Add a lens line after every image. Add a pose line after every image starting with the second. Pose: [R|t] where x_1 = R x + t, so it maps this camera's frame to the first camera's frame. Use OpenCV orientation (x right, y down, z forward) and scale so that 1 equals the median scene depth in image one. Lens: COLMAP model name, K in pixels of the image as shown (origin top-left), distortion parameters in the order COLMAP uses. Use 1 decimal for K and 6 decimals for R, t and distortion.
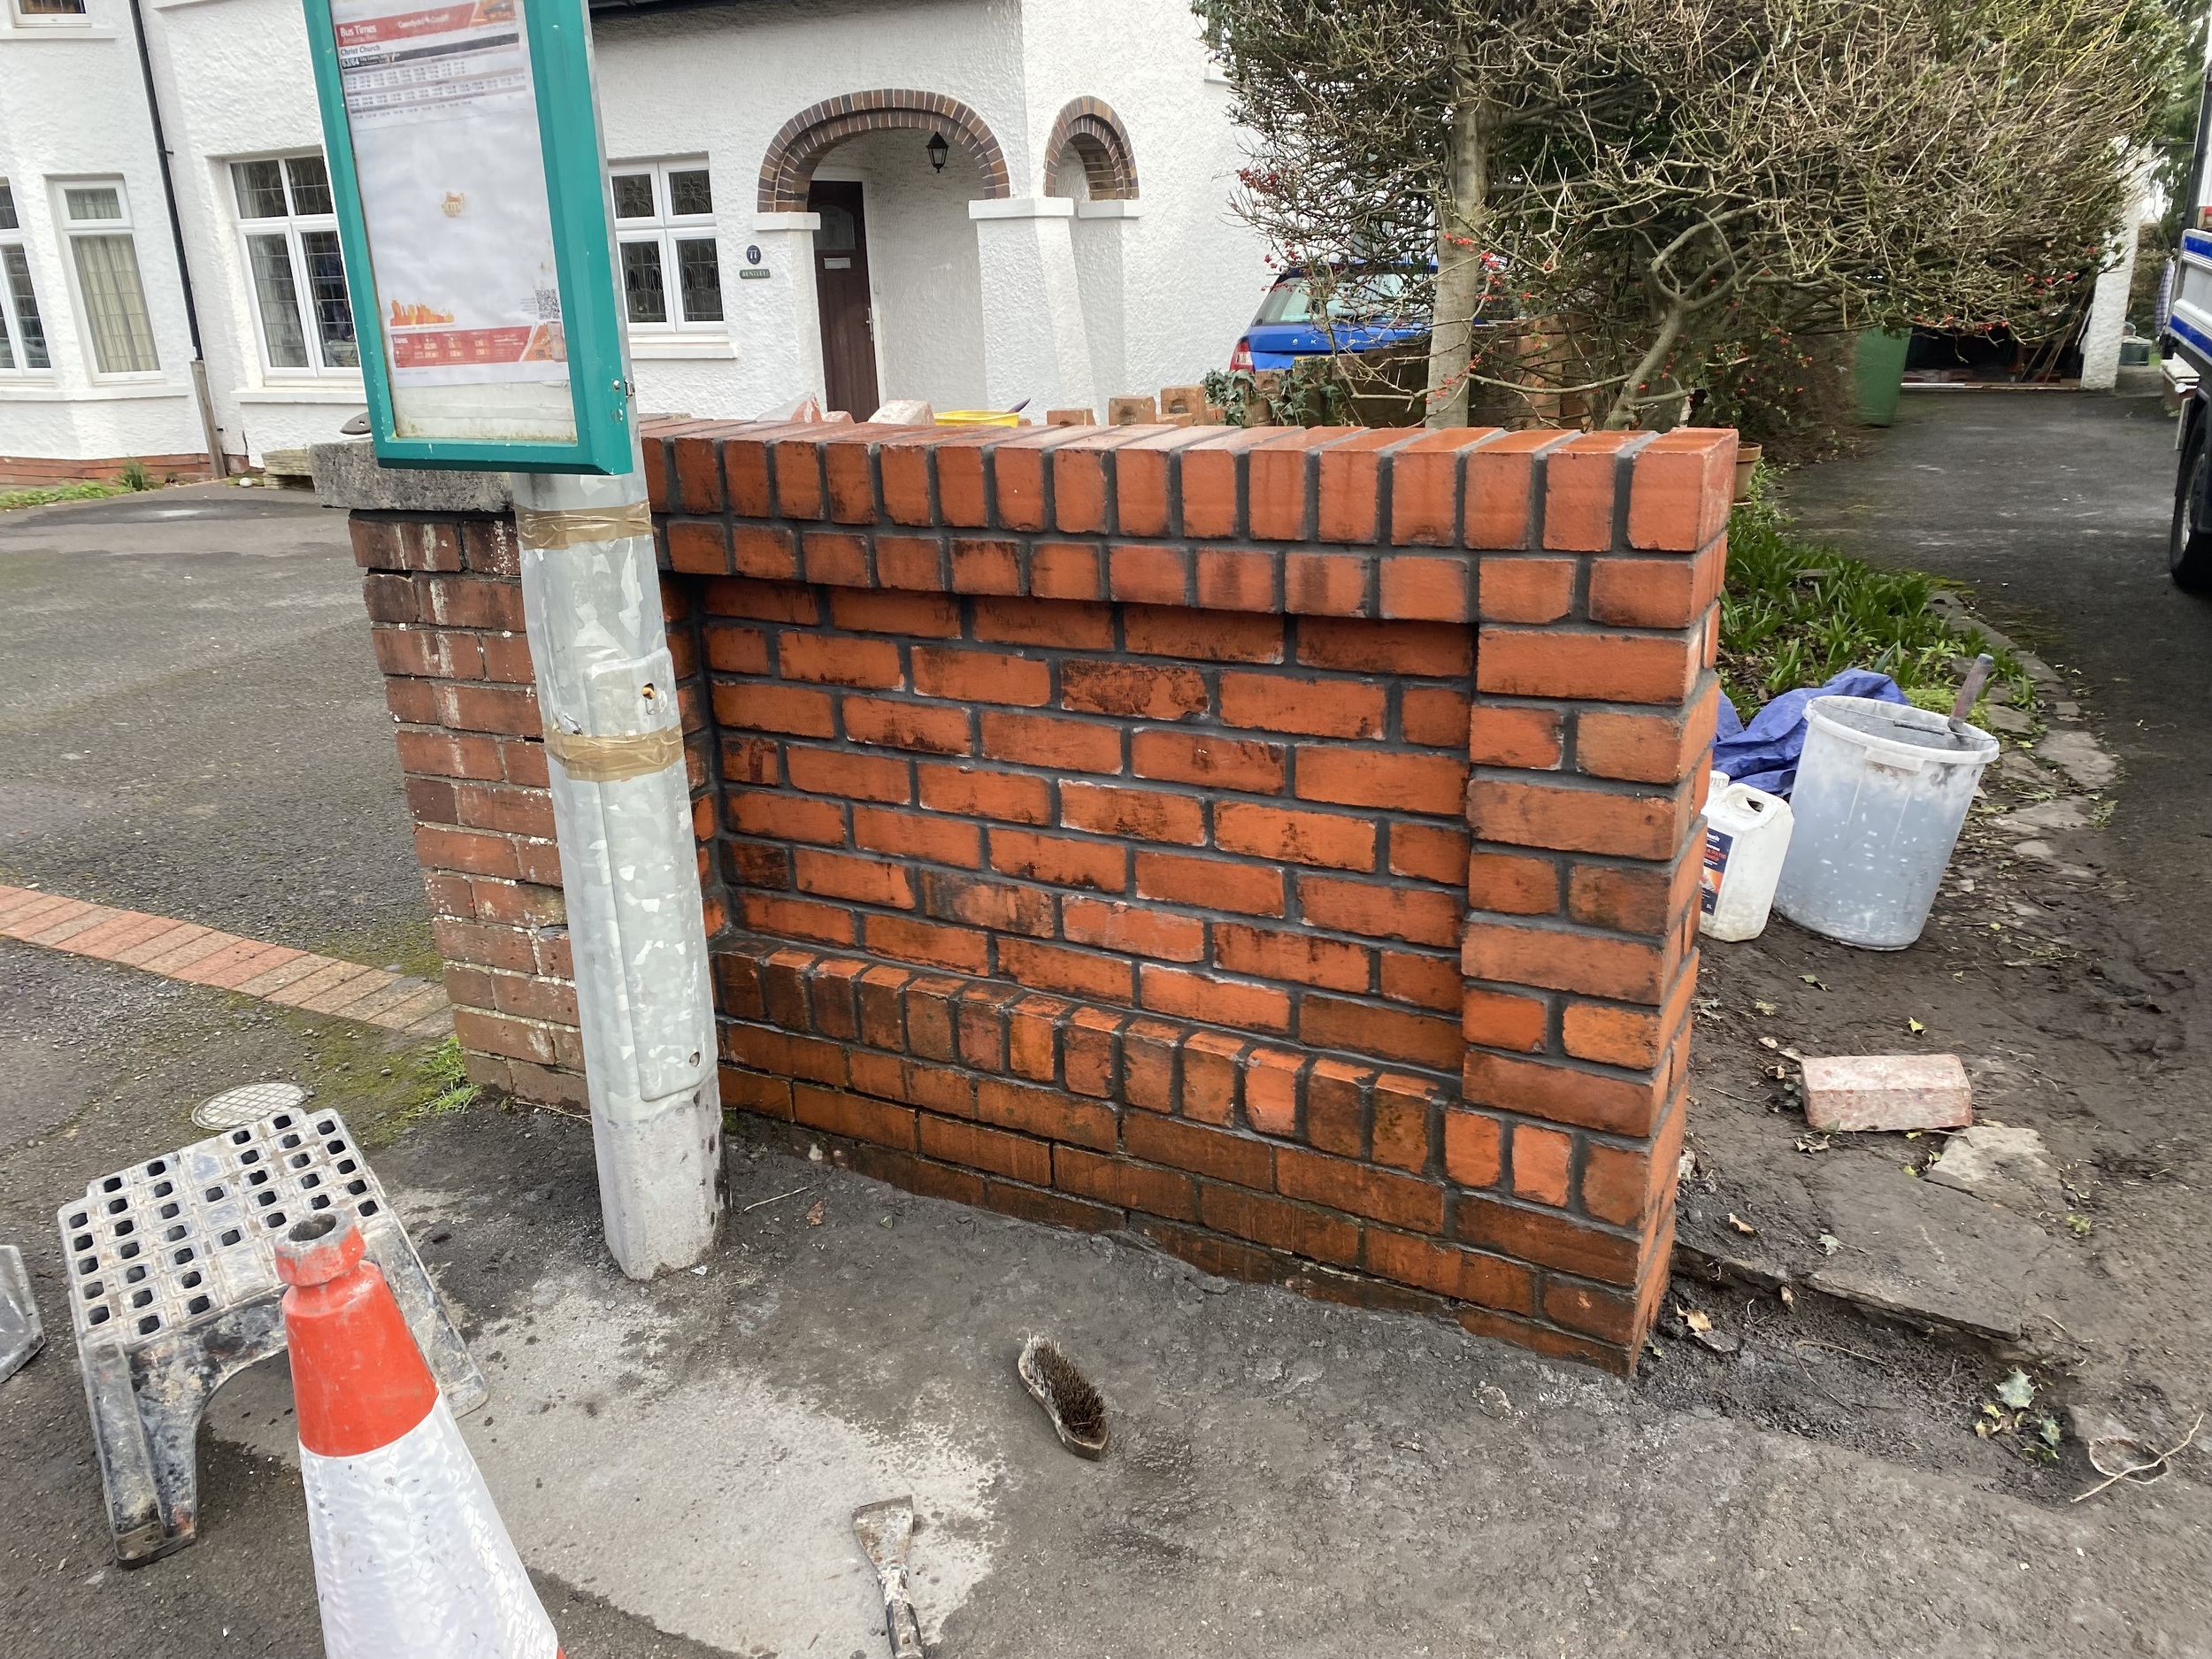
lens RADIAL K [[1672.2, 0, 1101.5], [0, 1672.2, 835.1], [0, 0, 1]] dist [0.015912, -0.008403]
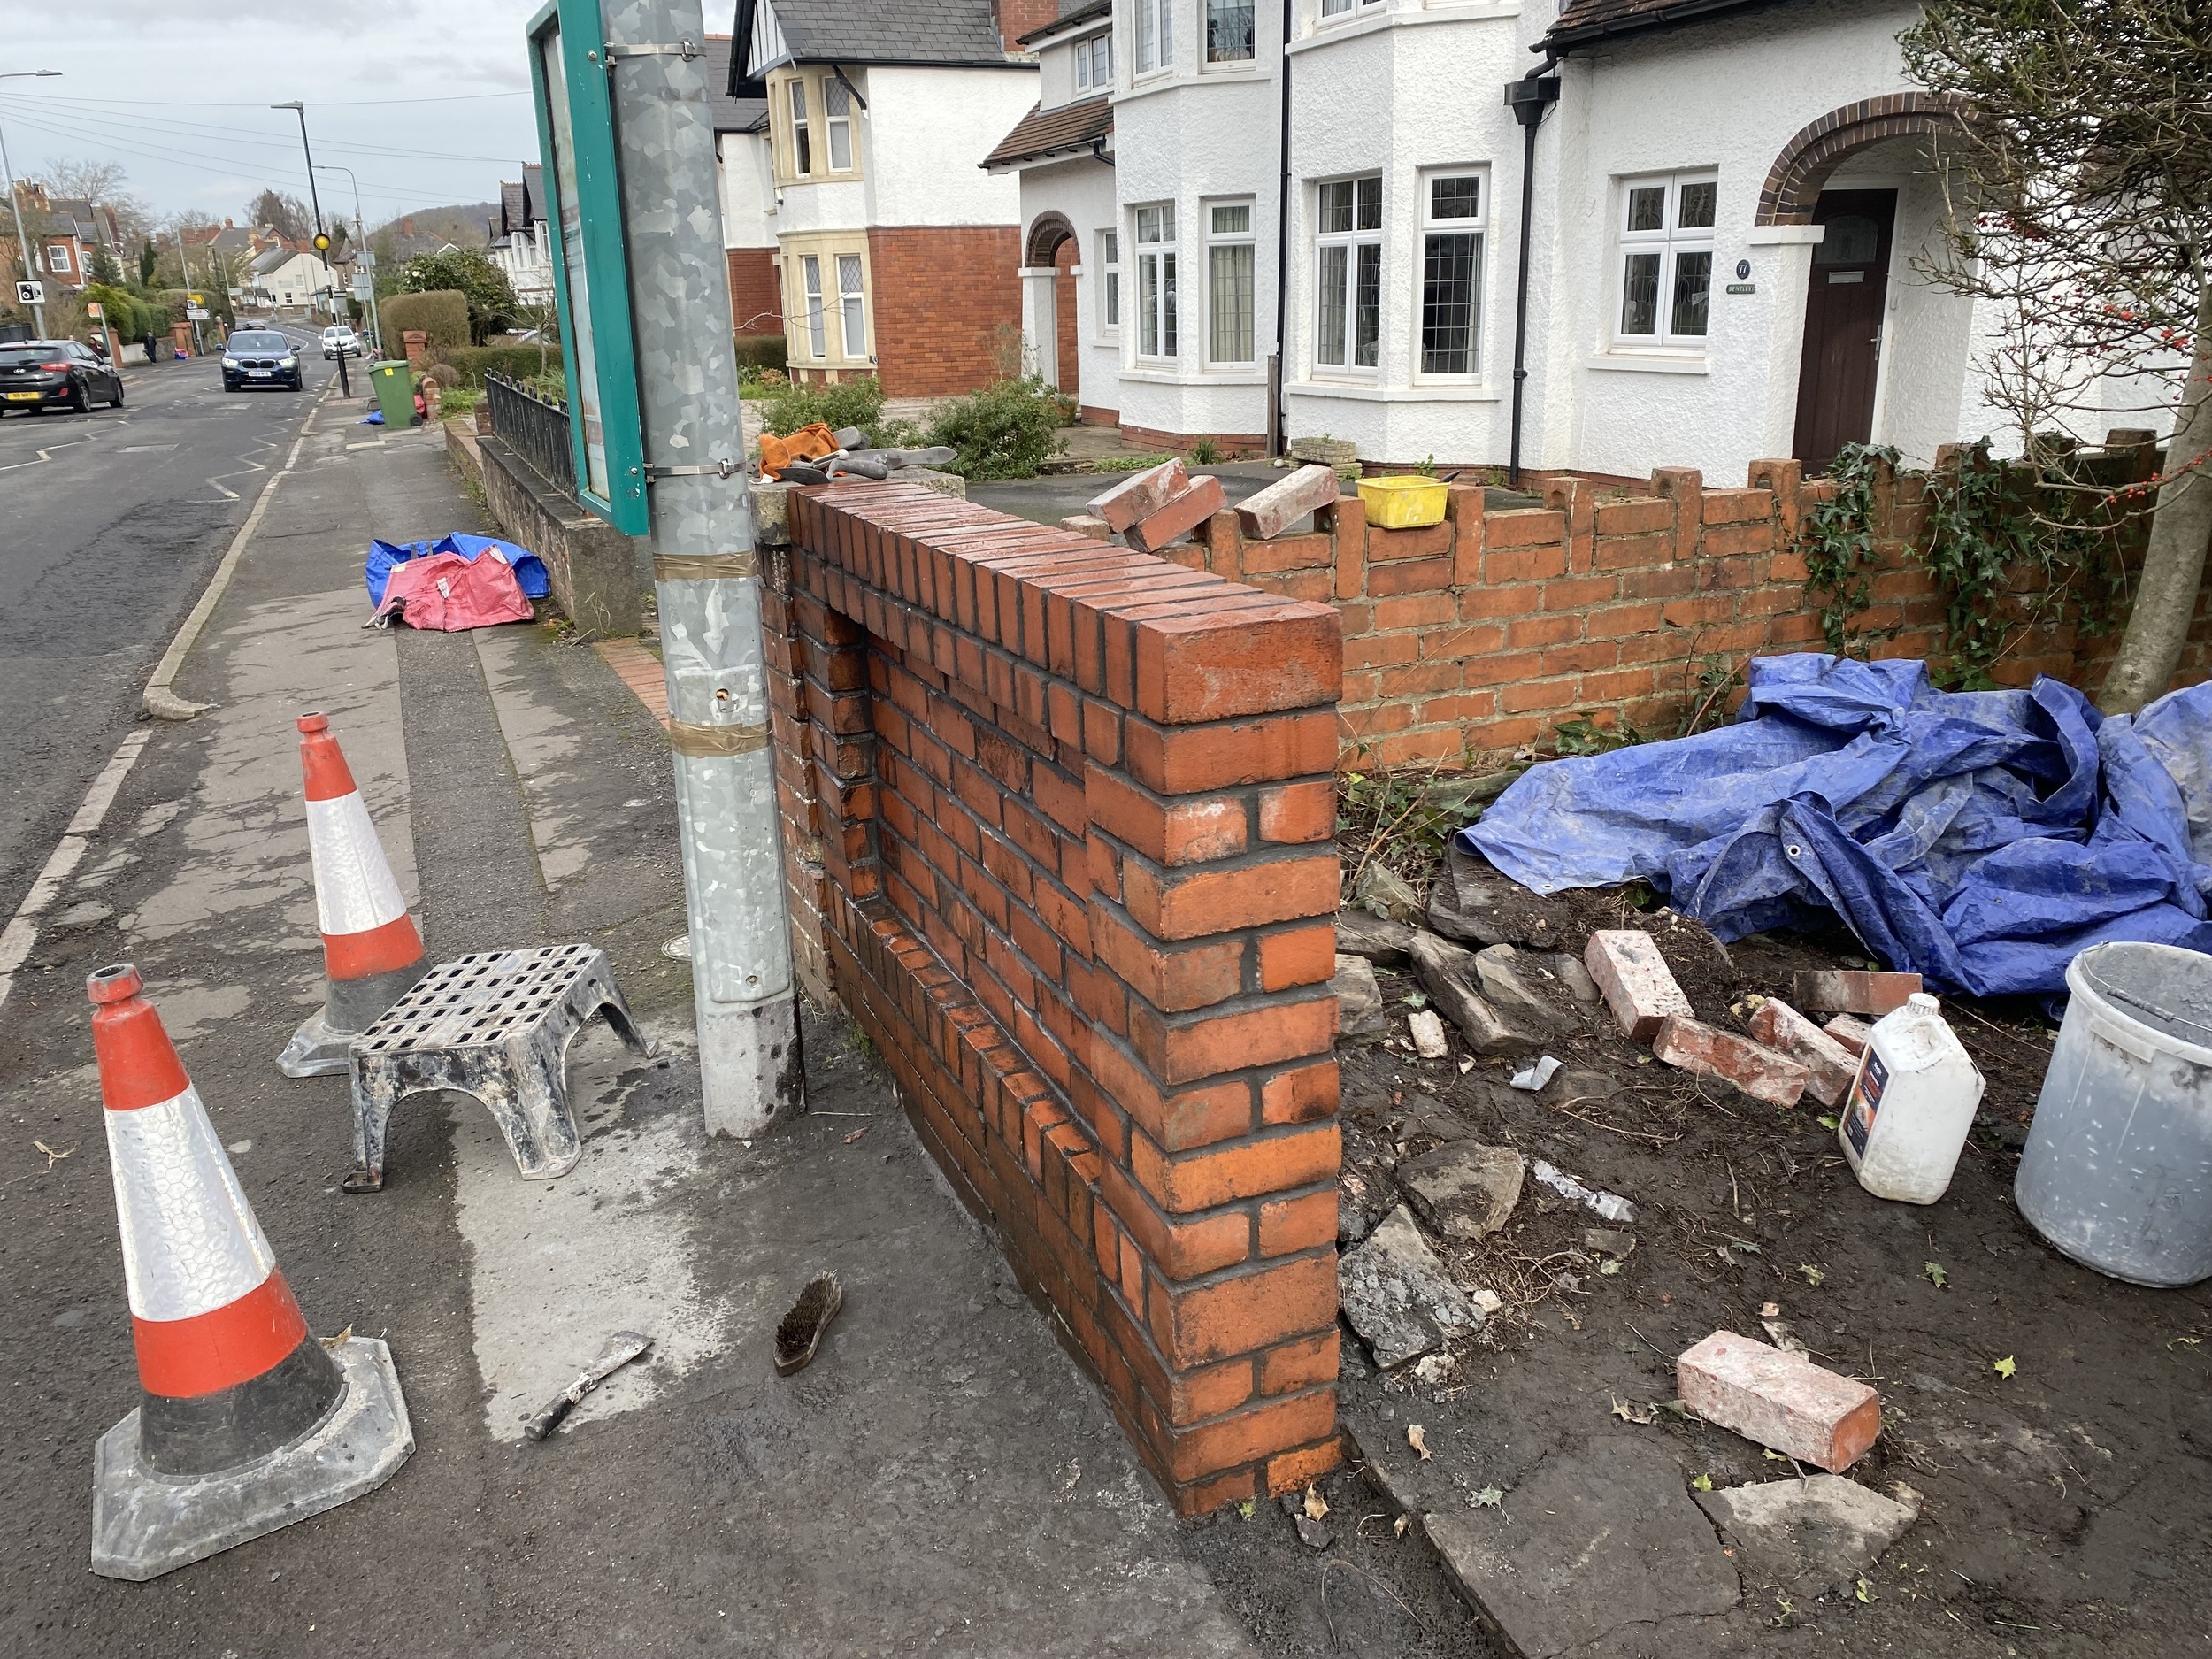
lens RADIAL K [[1679.3, 0, 1100.7], [0, 1679.3, 821.1], [0, 0, 1]] dist [0.029904, -0.033341]
pose [[0.779841, 0.203911, -0.591835, 0.701549], [-0.204251, 0.976599, 0.067343, -0.127109], [0.591717, 0.068366, 0.803241, 0.110751]]
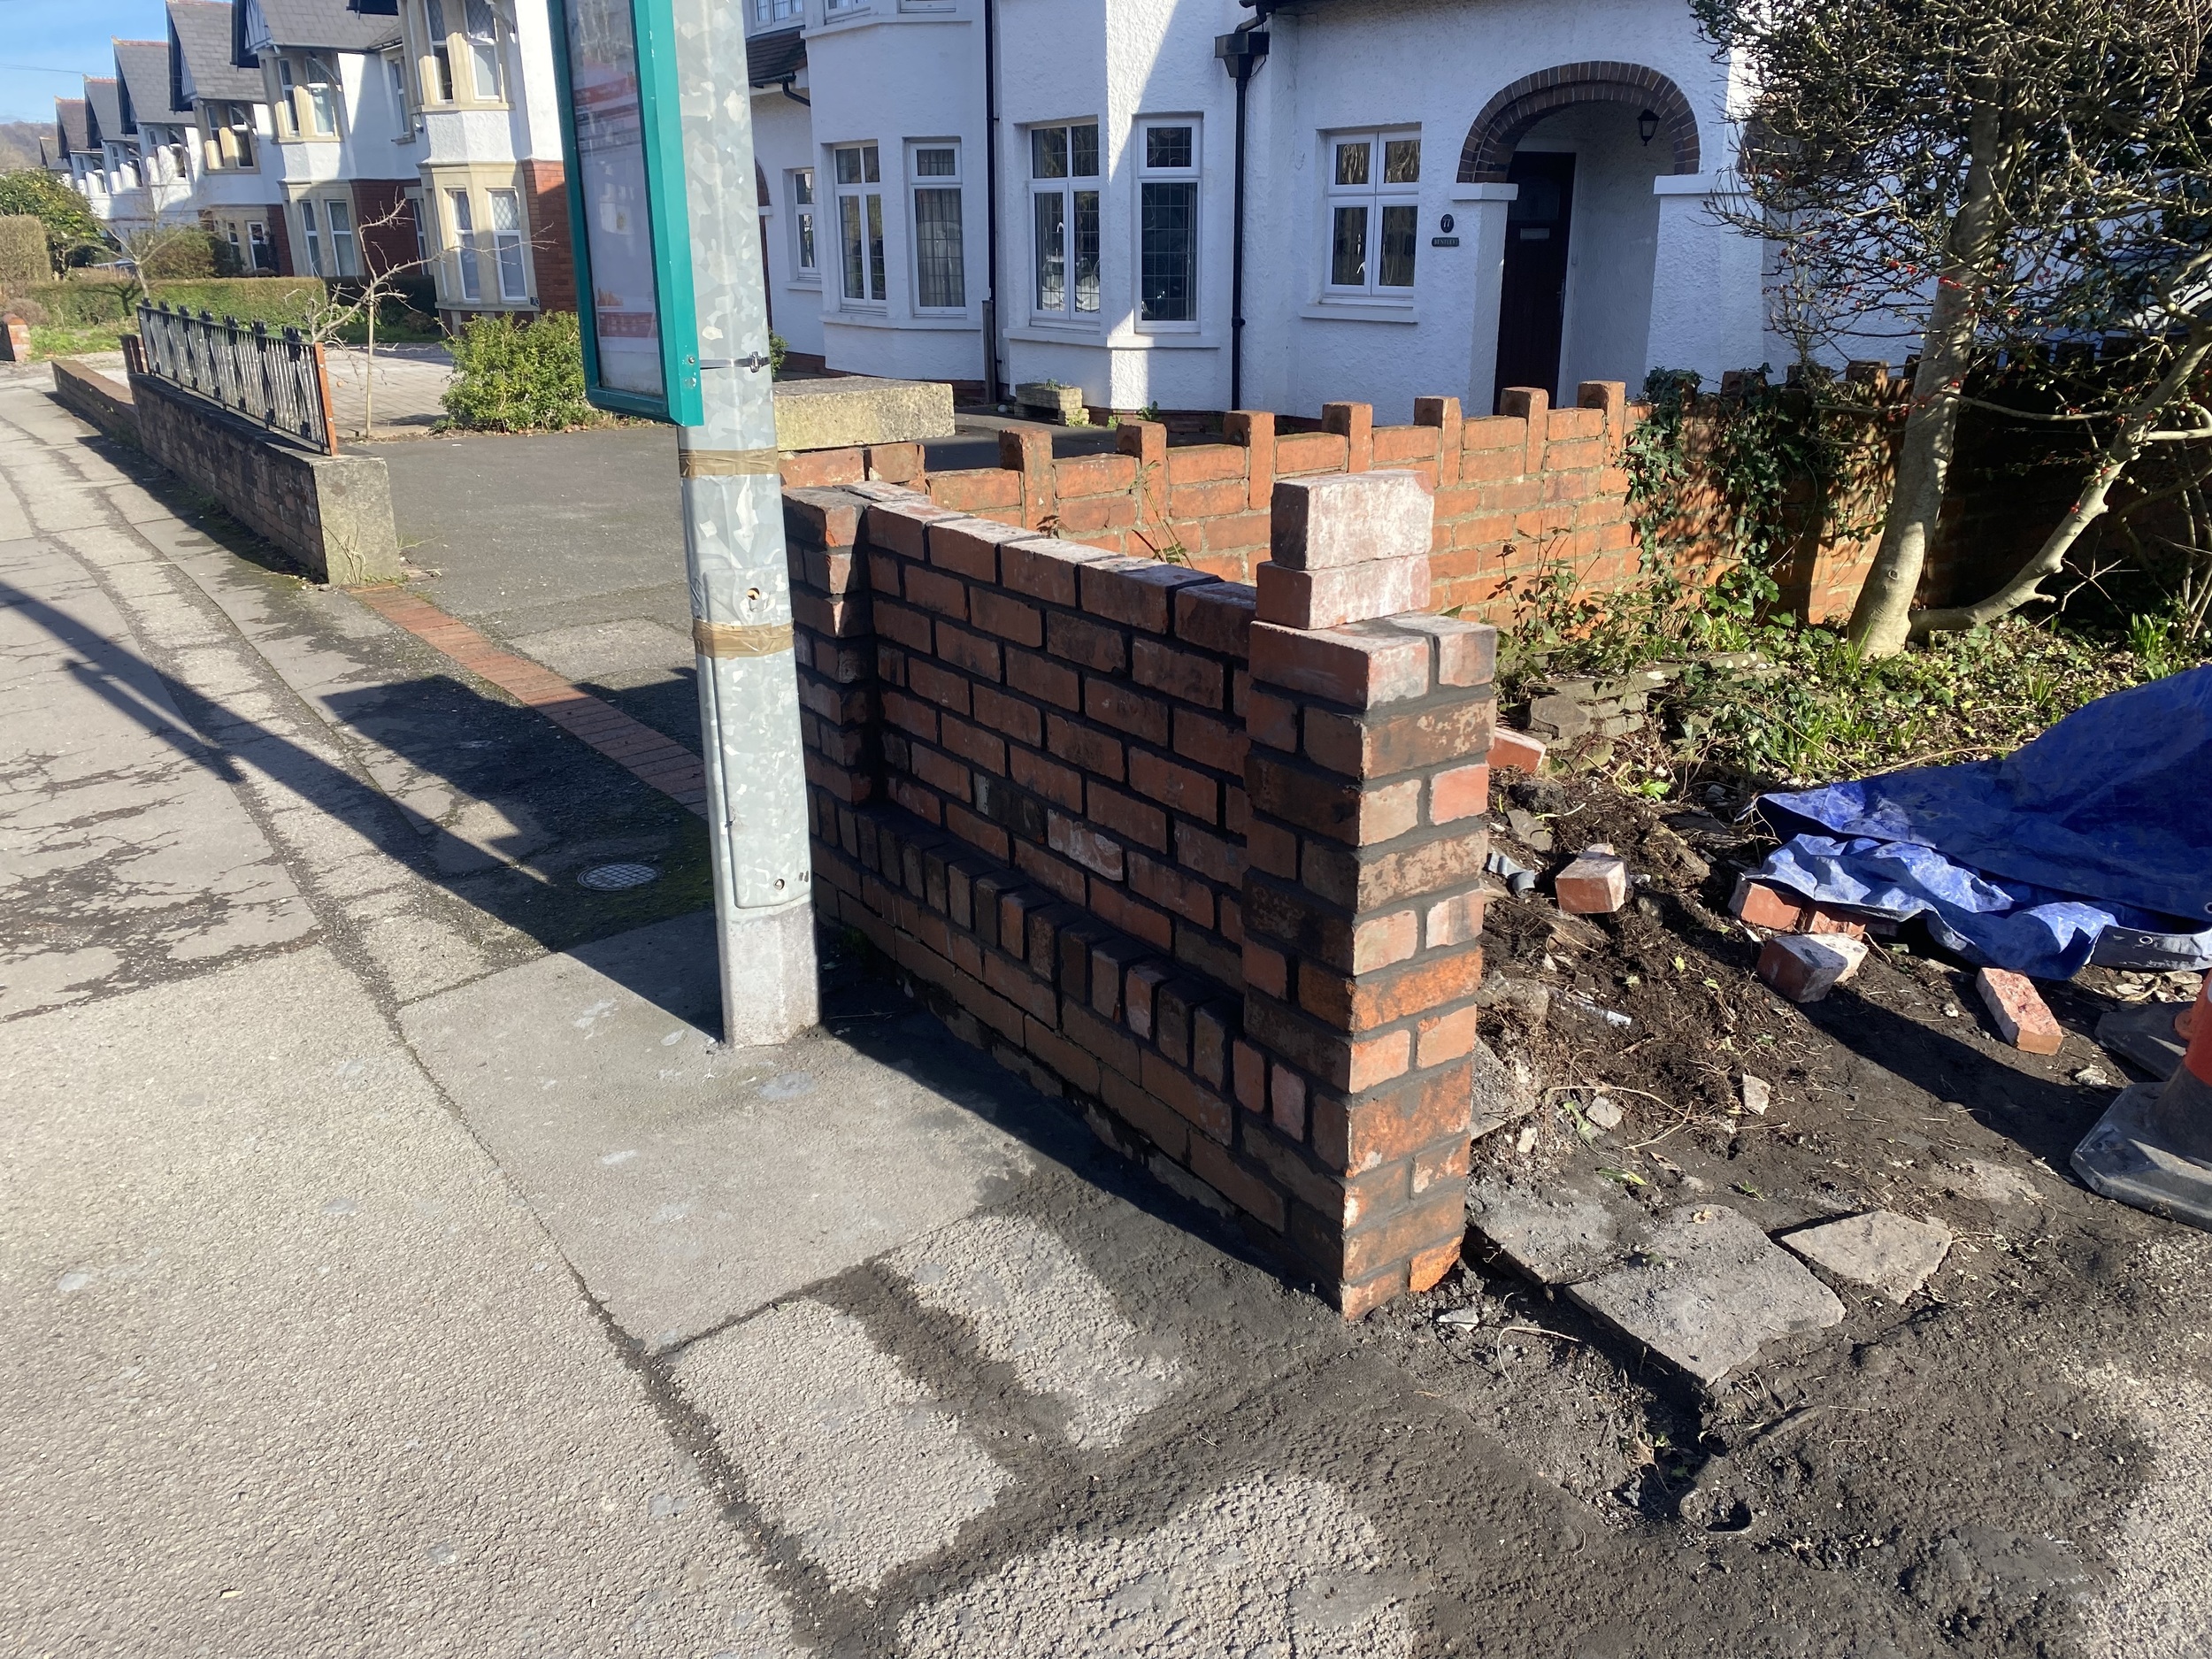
lens RADIAL K [[1678.5, 0, 1137.0], [0, 1678.5, 829.0], [0, 0, 1]] dist [0.009962, 0.004324]
pose [[0.897097, 0.177919, -0.404428, 0.514687], [-0.170049, 0.983864, 0.055627, -0.026261], [0.407800, 0.018870, 0.912876, -0.065359]]
